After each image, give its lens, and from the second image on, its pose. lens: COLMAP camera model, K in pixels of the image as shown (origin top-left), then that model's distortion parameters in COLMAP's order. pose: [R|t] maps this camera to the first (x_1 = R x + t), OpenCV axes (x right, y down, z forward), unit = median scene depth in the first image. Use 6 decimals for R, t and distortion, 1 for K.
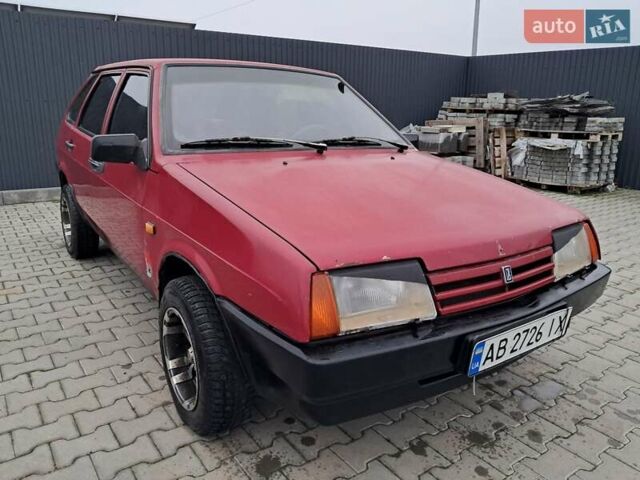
lens RADIAL K [[500.6, 0, 316.3], [0, 500.6, 235.2], [0, 0, 1]] dist [0.007584, -0.002699]
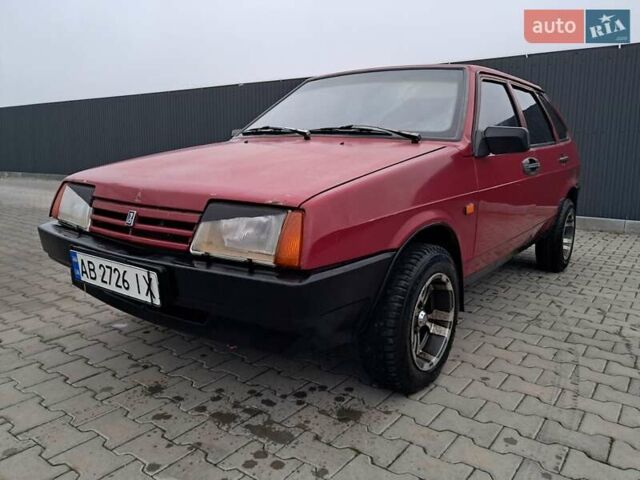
lens RADIAL K [[500.6, 0, 319.6], [0, 500.6, 235.5], [0, 0, 1]] dist [0.007584, -0.002699]
pose [[0.312258, 0.144299, -0.938974, 1.265663], [-0.246375, 0.966880, 0.066655, -0.049348], [0.917493, 0.210527, 0.337467, 0.835439]]
